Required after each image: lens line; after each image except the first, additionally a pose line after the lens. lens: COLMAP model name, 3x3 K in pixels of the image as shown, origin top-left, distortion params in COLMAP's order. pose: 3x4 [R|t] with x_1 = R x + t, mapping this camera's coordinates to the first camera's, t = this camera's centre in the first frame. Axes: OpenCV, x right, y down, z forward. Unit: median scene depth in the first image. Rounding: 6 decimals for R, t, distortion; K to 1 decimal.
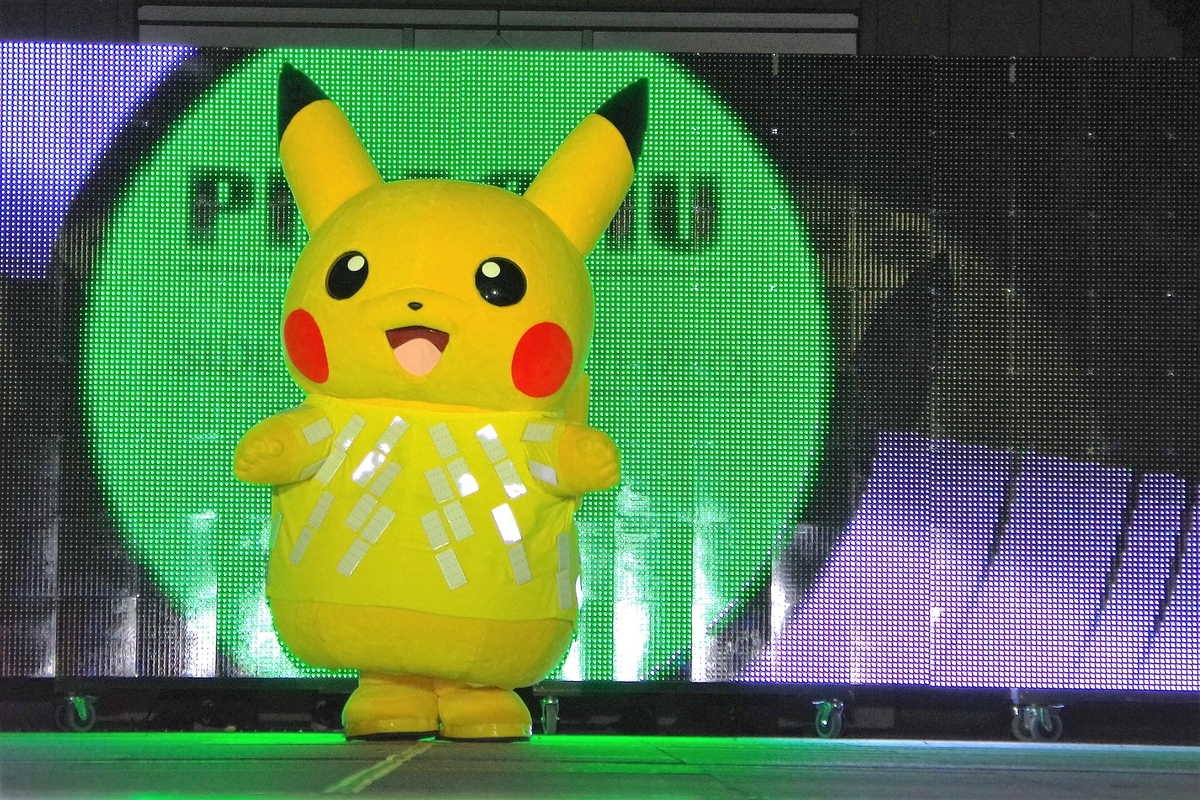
lens RADIAL K [[4256.7, 0, 598.6], [0, 4256.7, 436.0], [0, 0, 1]] dist [2.142801, -0.210792]
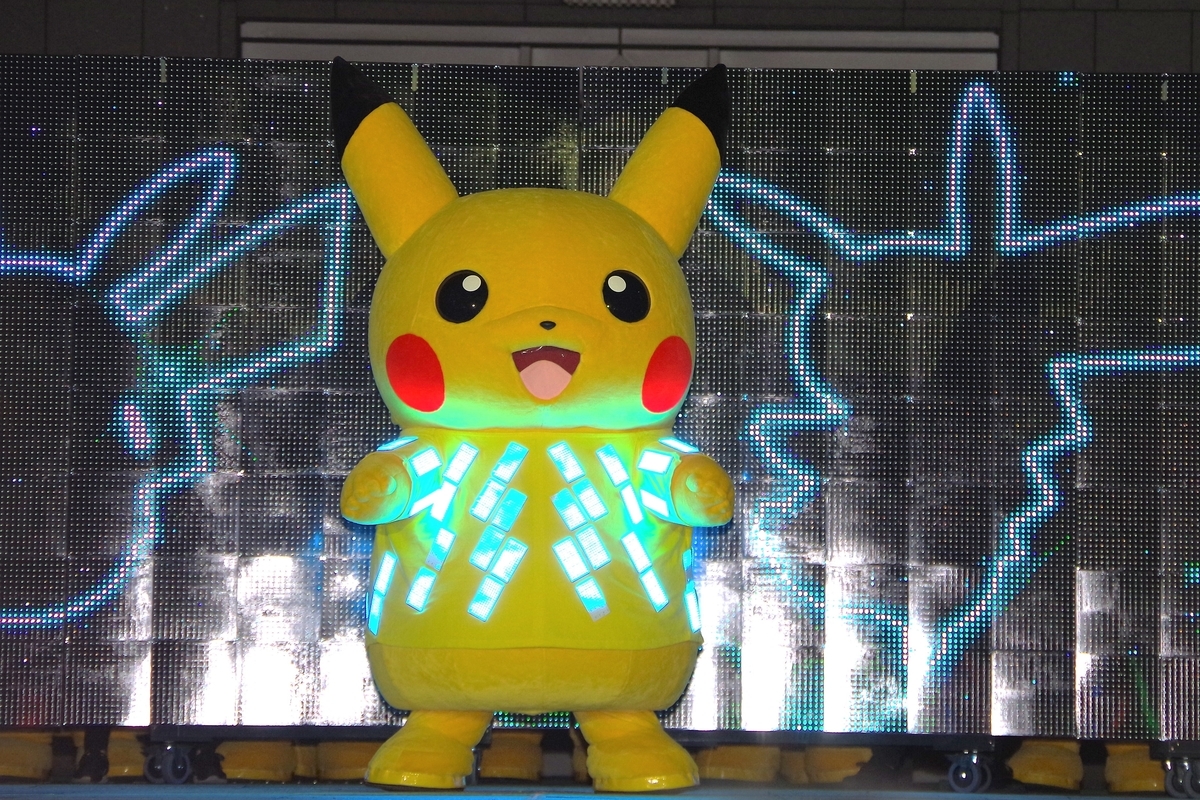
lens RADIAL K [[5068.3, 0, 600.0], [0, 5068.3, 400.0], [0, 0, 1]] dist [-2.338393, 138.394859]
pose [[0.999794, 0.005495, -0.019552, -0.006126], [-0.005866, 0.999802, -0.018992, 0.005929], [0.019444, 0.019103, 0.999628, -0.102979]]
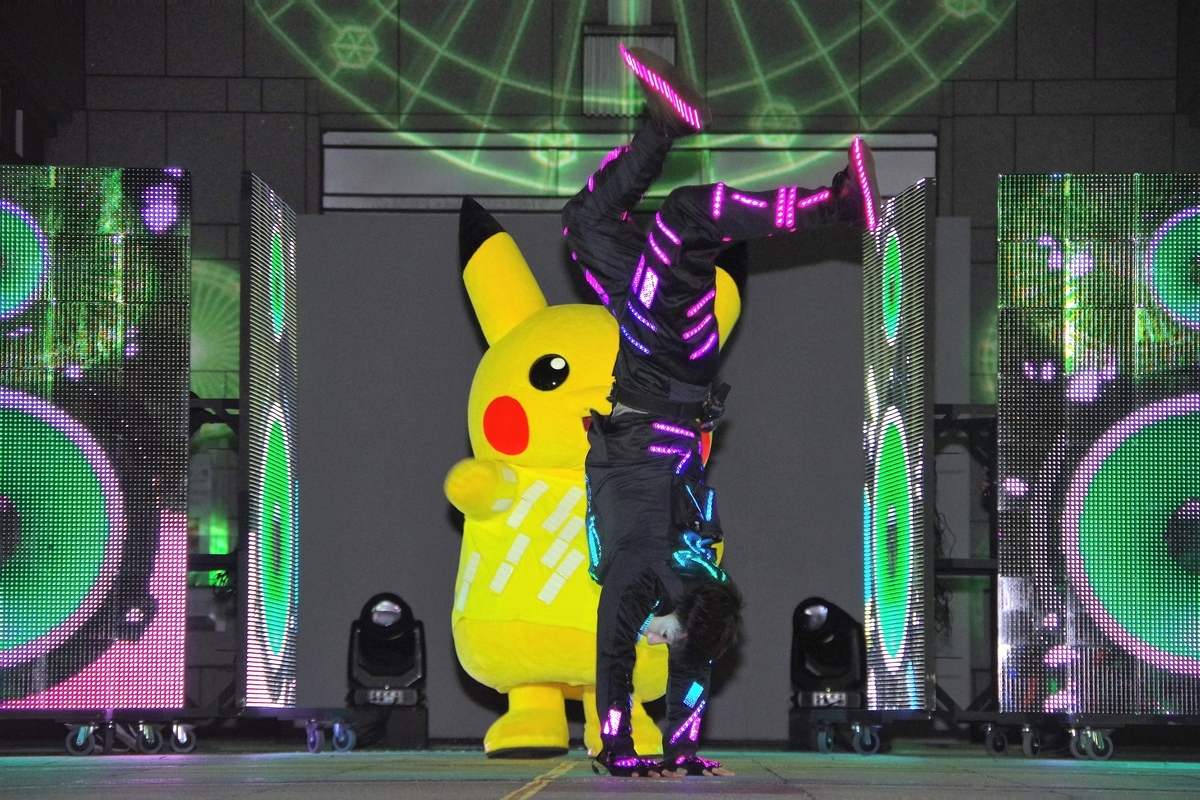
lens RADIAL K [[5183.4, 0, 598.6], [0, 5183.4, 457.7], [0, 0, 1]] dist [-4.174109, 374.973746]
pose [[0.999992, -0.003400, -0.002130, -0.038908], [0.003370, 0.999900, -0.013725, 0.009241], [0.002176, 0.013718, 0.999904, -0.527679]]
